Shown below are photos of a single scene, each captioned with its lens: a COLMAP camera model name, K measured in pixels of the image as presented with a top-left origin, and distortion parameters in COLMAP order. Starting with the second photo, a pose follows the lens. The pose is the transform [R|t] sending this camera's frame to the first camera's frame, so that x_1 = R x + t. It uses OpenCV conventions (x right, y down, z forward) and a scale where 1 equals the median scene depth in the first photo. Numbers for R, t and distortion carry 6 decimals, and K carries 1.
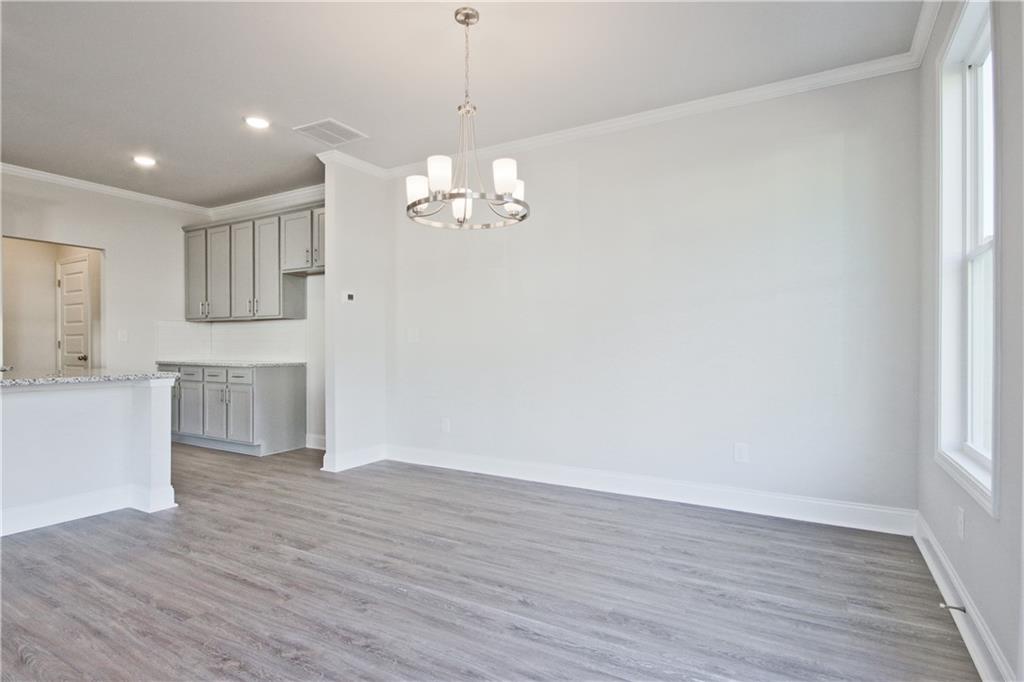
lens RADIAL K [[538.0, 0, 500.7], [0, 538.0, 346.7], [0, 0, 1]] dist [-0.001700, 0.005473]
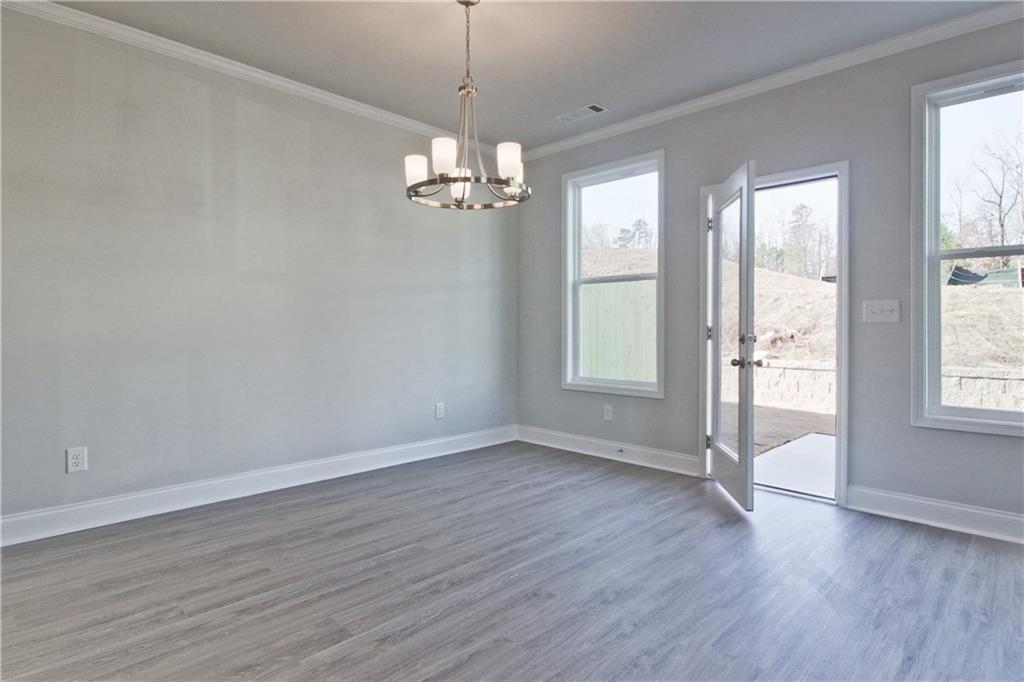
lens RADIAL K [[538.0, 0, 510.2], [0, 538.0, 331.6], [0, 0, 1]] dist [-0.001700, 0.005473]
pose [[0.236863, -0.006523, 0.971521, -0.939050], [-0.005068, 0.999956, 0.007949, -0.008713], [-0.971530, -0.006807, 0.236819, 0.630379]]
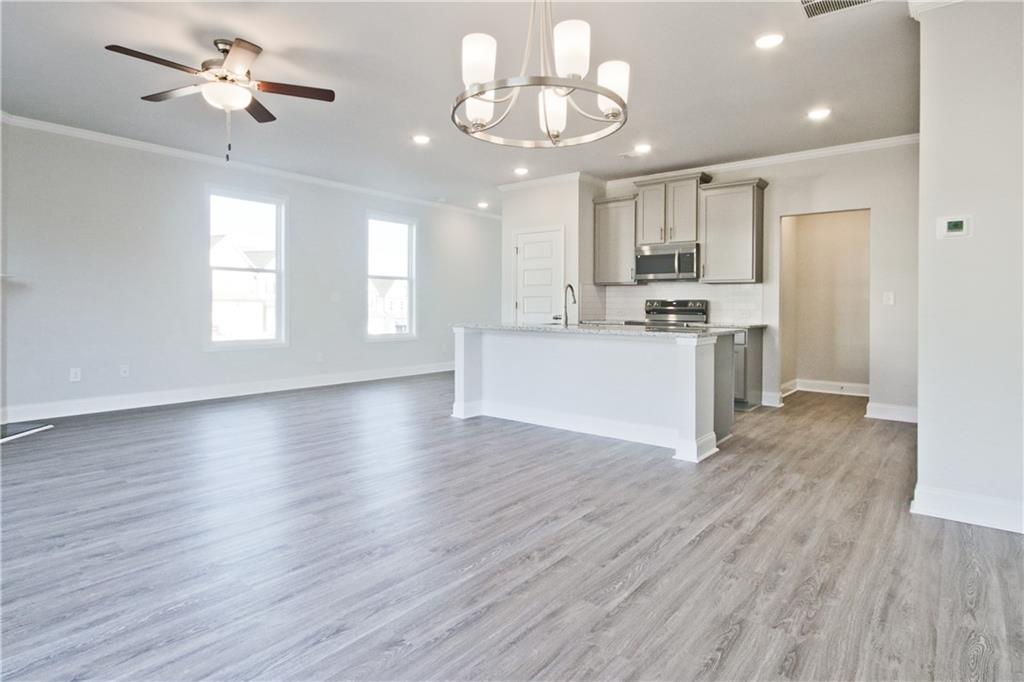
lens RADIAL K [[538.0, 0, 508.6], [0, 538.0, 330.1], [0, 0, 1]] dist [-0.001700, 0.005473]
pose [[-0.140606, 0.044470, -0.989066, 0.590510], [-0.006656, 0.998926, 0.045859, -0.007246], [0.990043, 0.013031, -0.140159, 0.975702]]
